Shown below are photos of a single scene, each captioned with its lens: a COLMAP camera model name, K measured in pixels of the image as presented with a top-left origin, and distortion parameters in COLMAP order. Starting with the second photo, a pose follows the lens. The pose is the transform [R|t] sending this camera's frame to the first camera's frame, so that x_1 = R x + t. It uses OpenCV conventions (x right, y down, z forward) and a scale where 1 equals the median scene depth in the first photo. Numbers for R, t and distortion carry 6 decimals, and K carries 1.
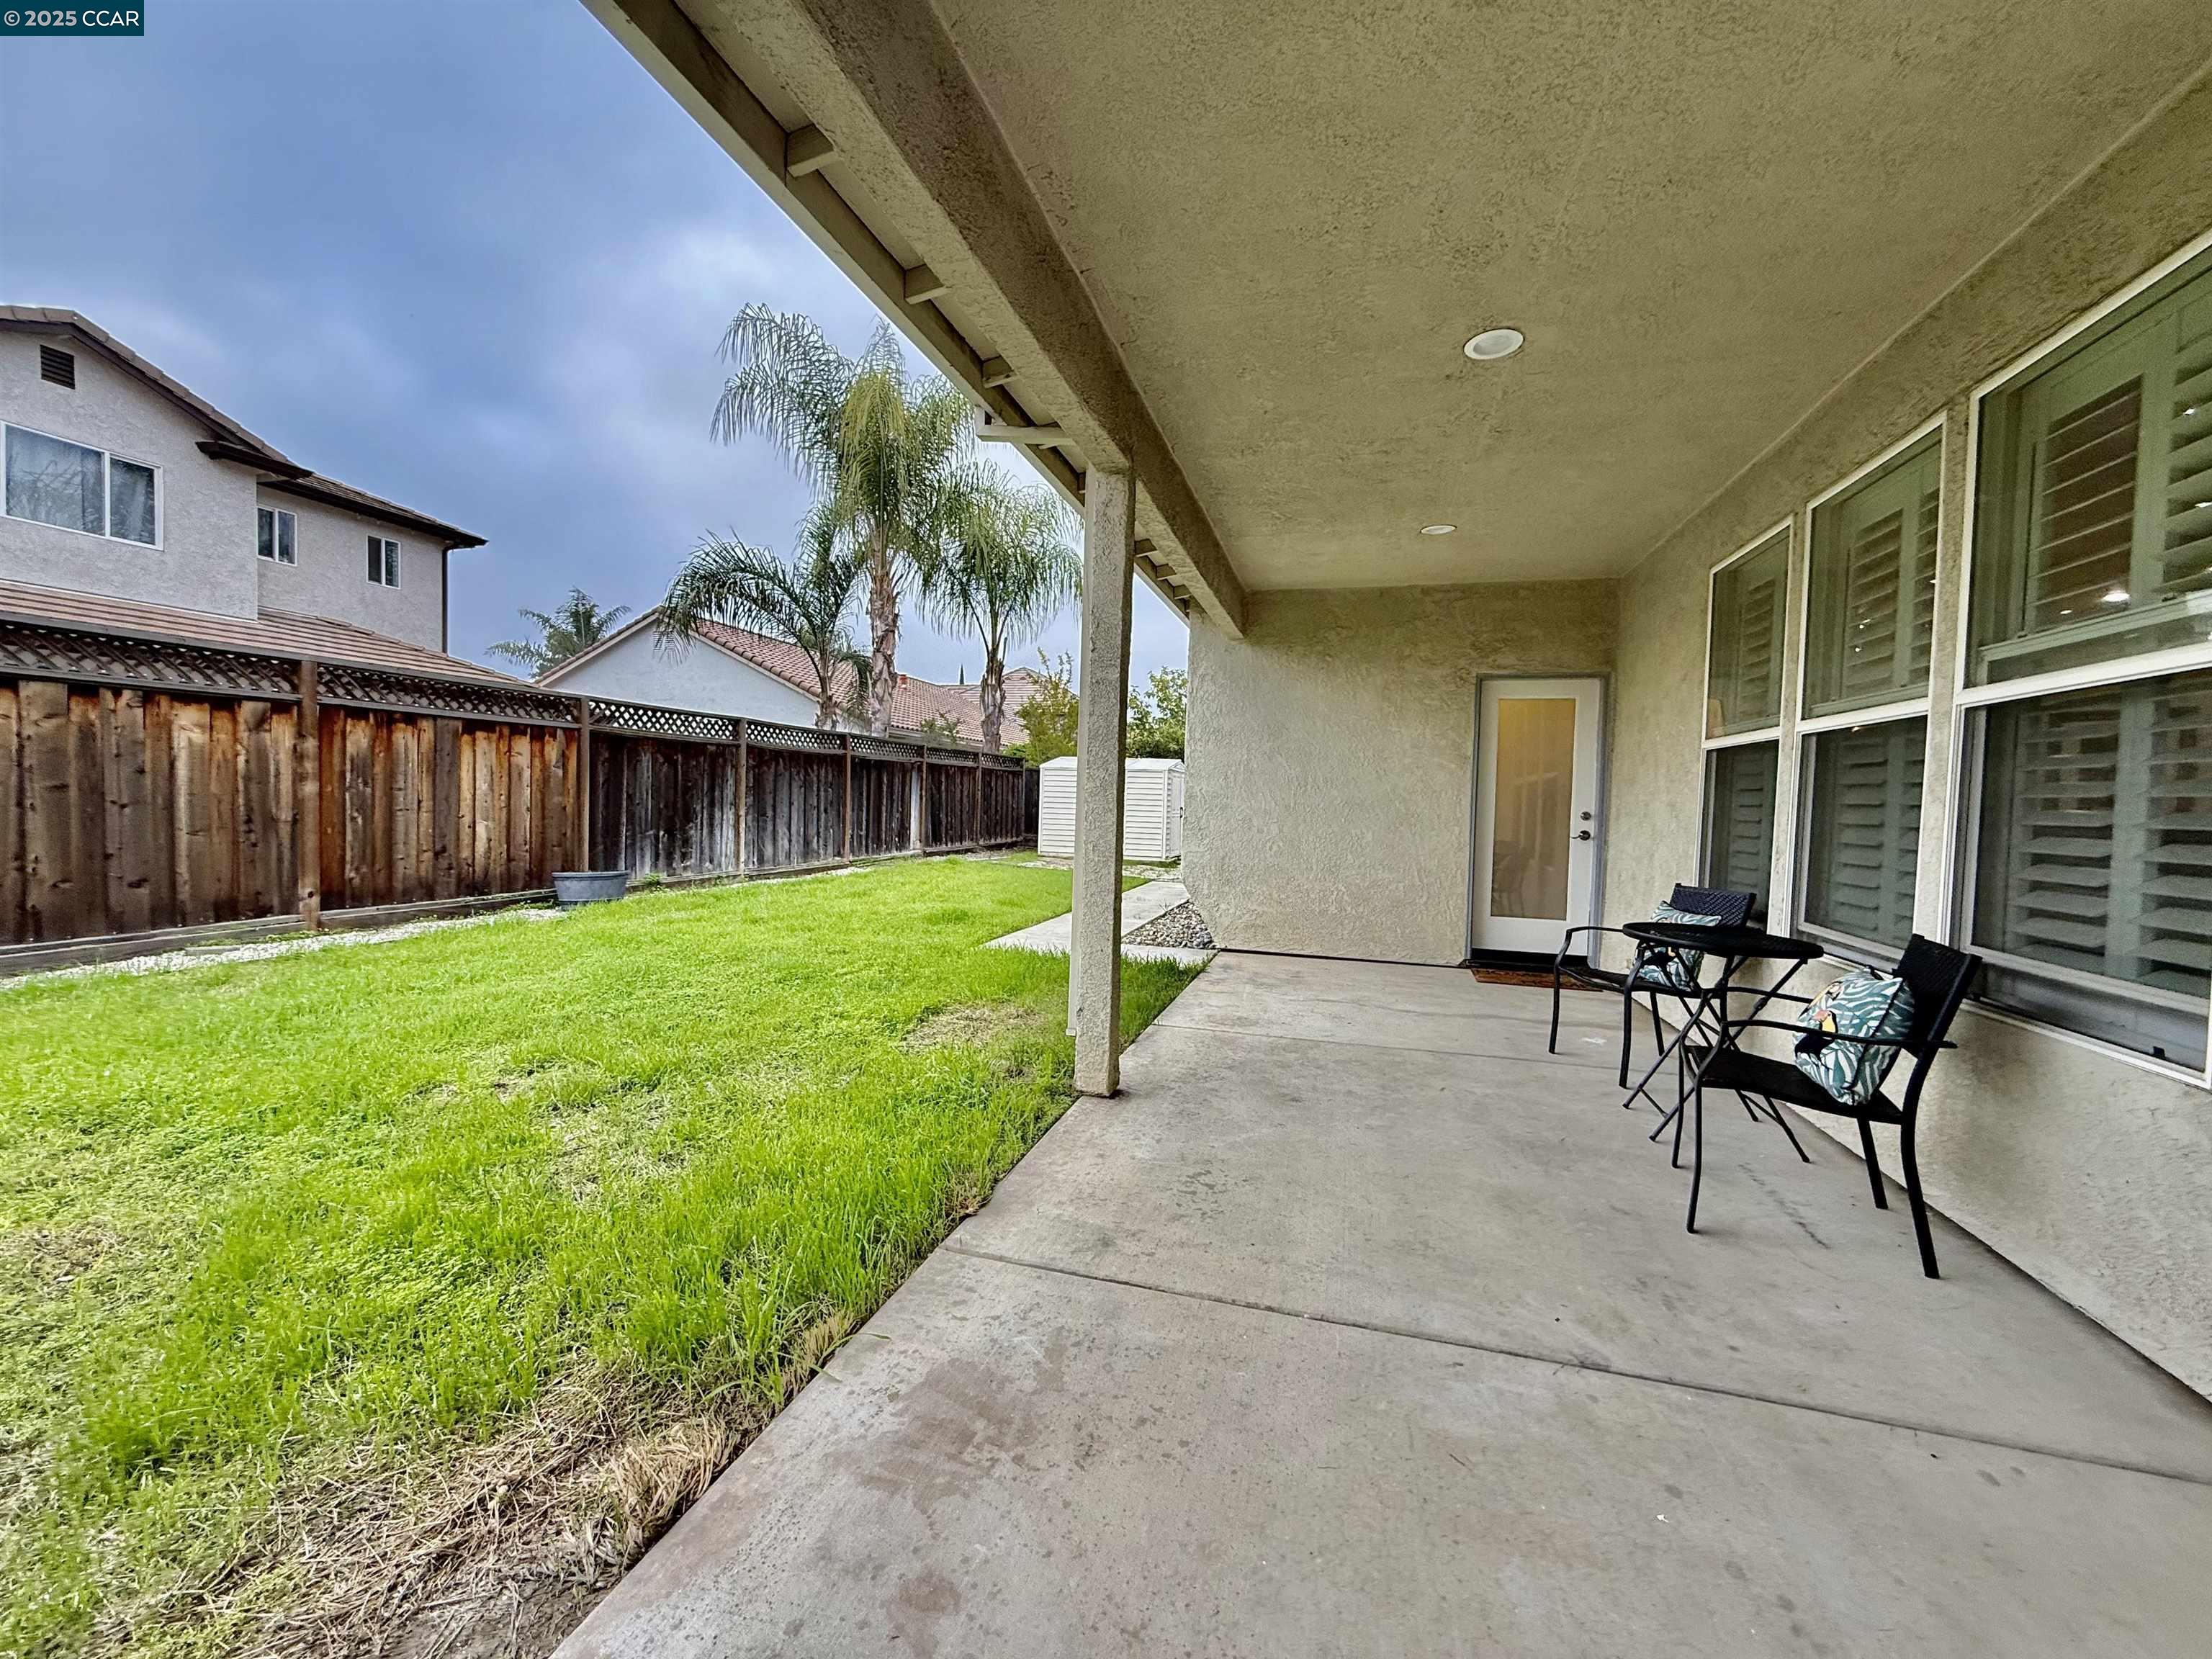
lens RADIAL K [[891.2, 0, 1101.5], [0, 891.2, 817.7], [0, 0, 1]] dist [-0.002056, 0.000883]
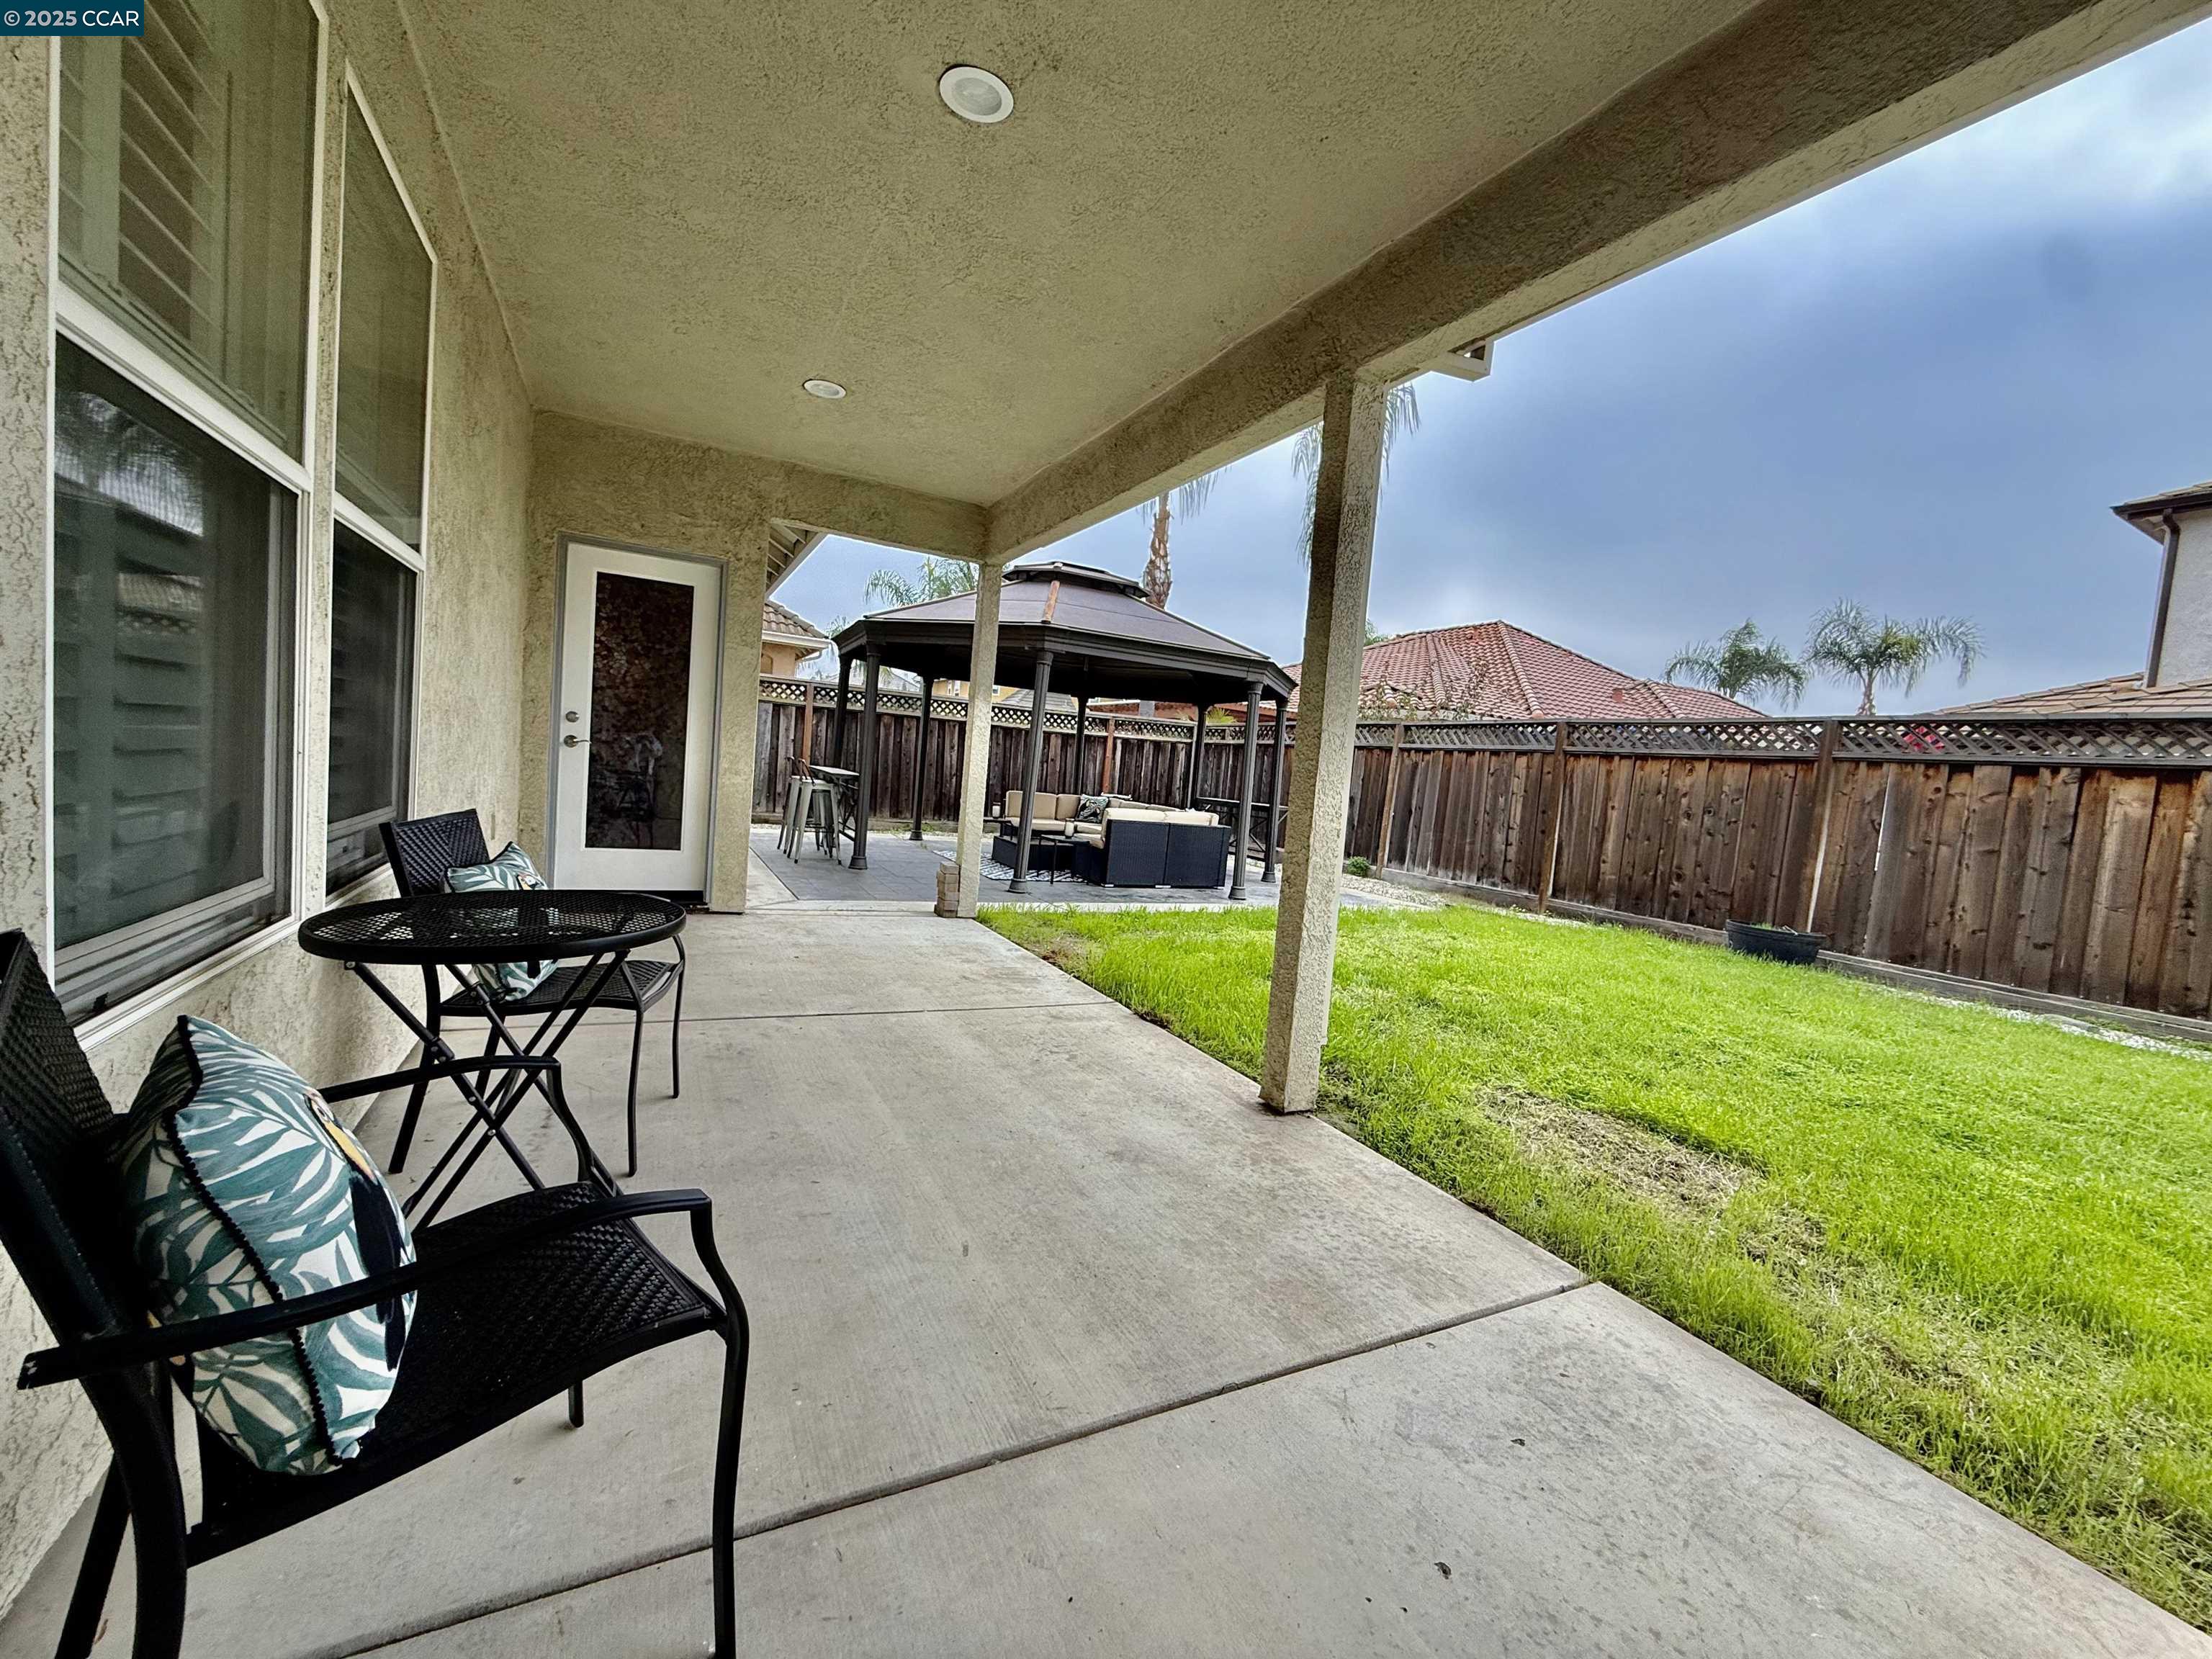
lens RADIAL K [[891.2, 0, 1090.6], [0, 891.2, 827.7], [0, 0, 1]] dist [-0.002056, 0.000883]
pose [[-0.731020, -0.046924, -0.680741, 0.515275], [-0.122280, 0.990492, 0.063036, 0.005251], [0.671311, 0.129322, -0.729807, 1.028334]]
